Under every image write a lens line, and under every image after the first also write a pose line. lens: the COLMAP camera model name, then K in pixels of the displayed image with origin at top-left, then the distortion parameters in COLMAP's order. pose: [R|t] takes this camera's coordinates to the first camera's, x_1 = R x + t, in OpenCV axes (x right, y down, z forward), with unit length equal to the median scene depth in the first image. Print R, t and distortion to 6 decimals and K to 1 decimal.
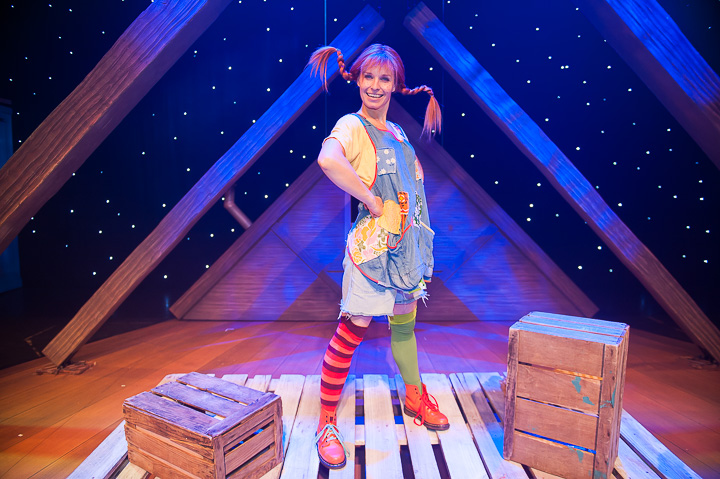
lens RADIAL K [[512.6, 0, 360.0], [0, 512.6, 239.5], [0, 0, 1]] dist [-0.035202, 0.001313]
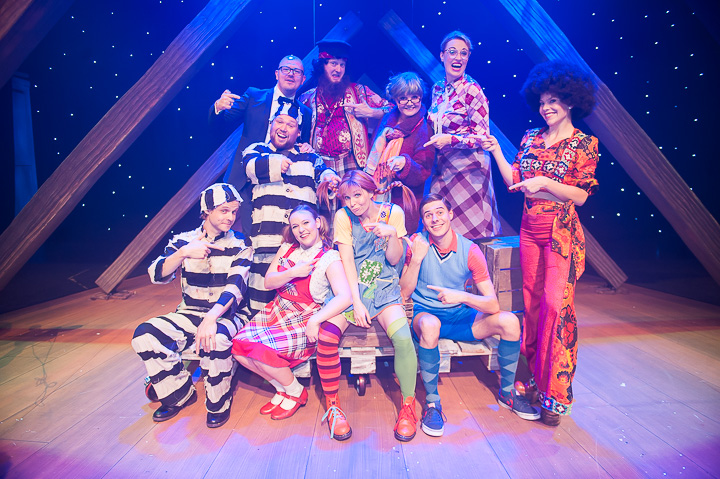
lens RADIAL K [[512.6, 0, 360.0], [0, 512.6, 239.5], [0, 0, 1]] dist [-0.035202, 0.001313]
pose [[0.999213, -0.001521, 0.039646, -0.014709], [-0.000970, 0.998029, 0.062741, 0.047190], [-0.039664, -0.062730, 0.997242, -0.427598]]
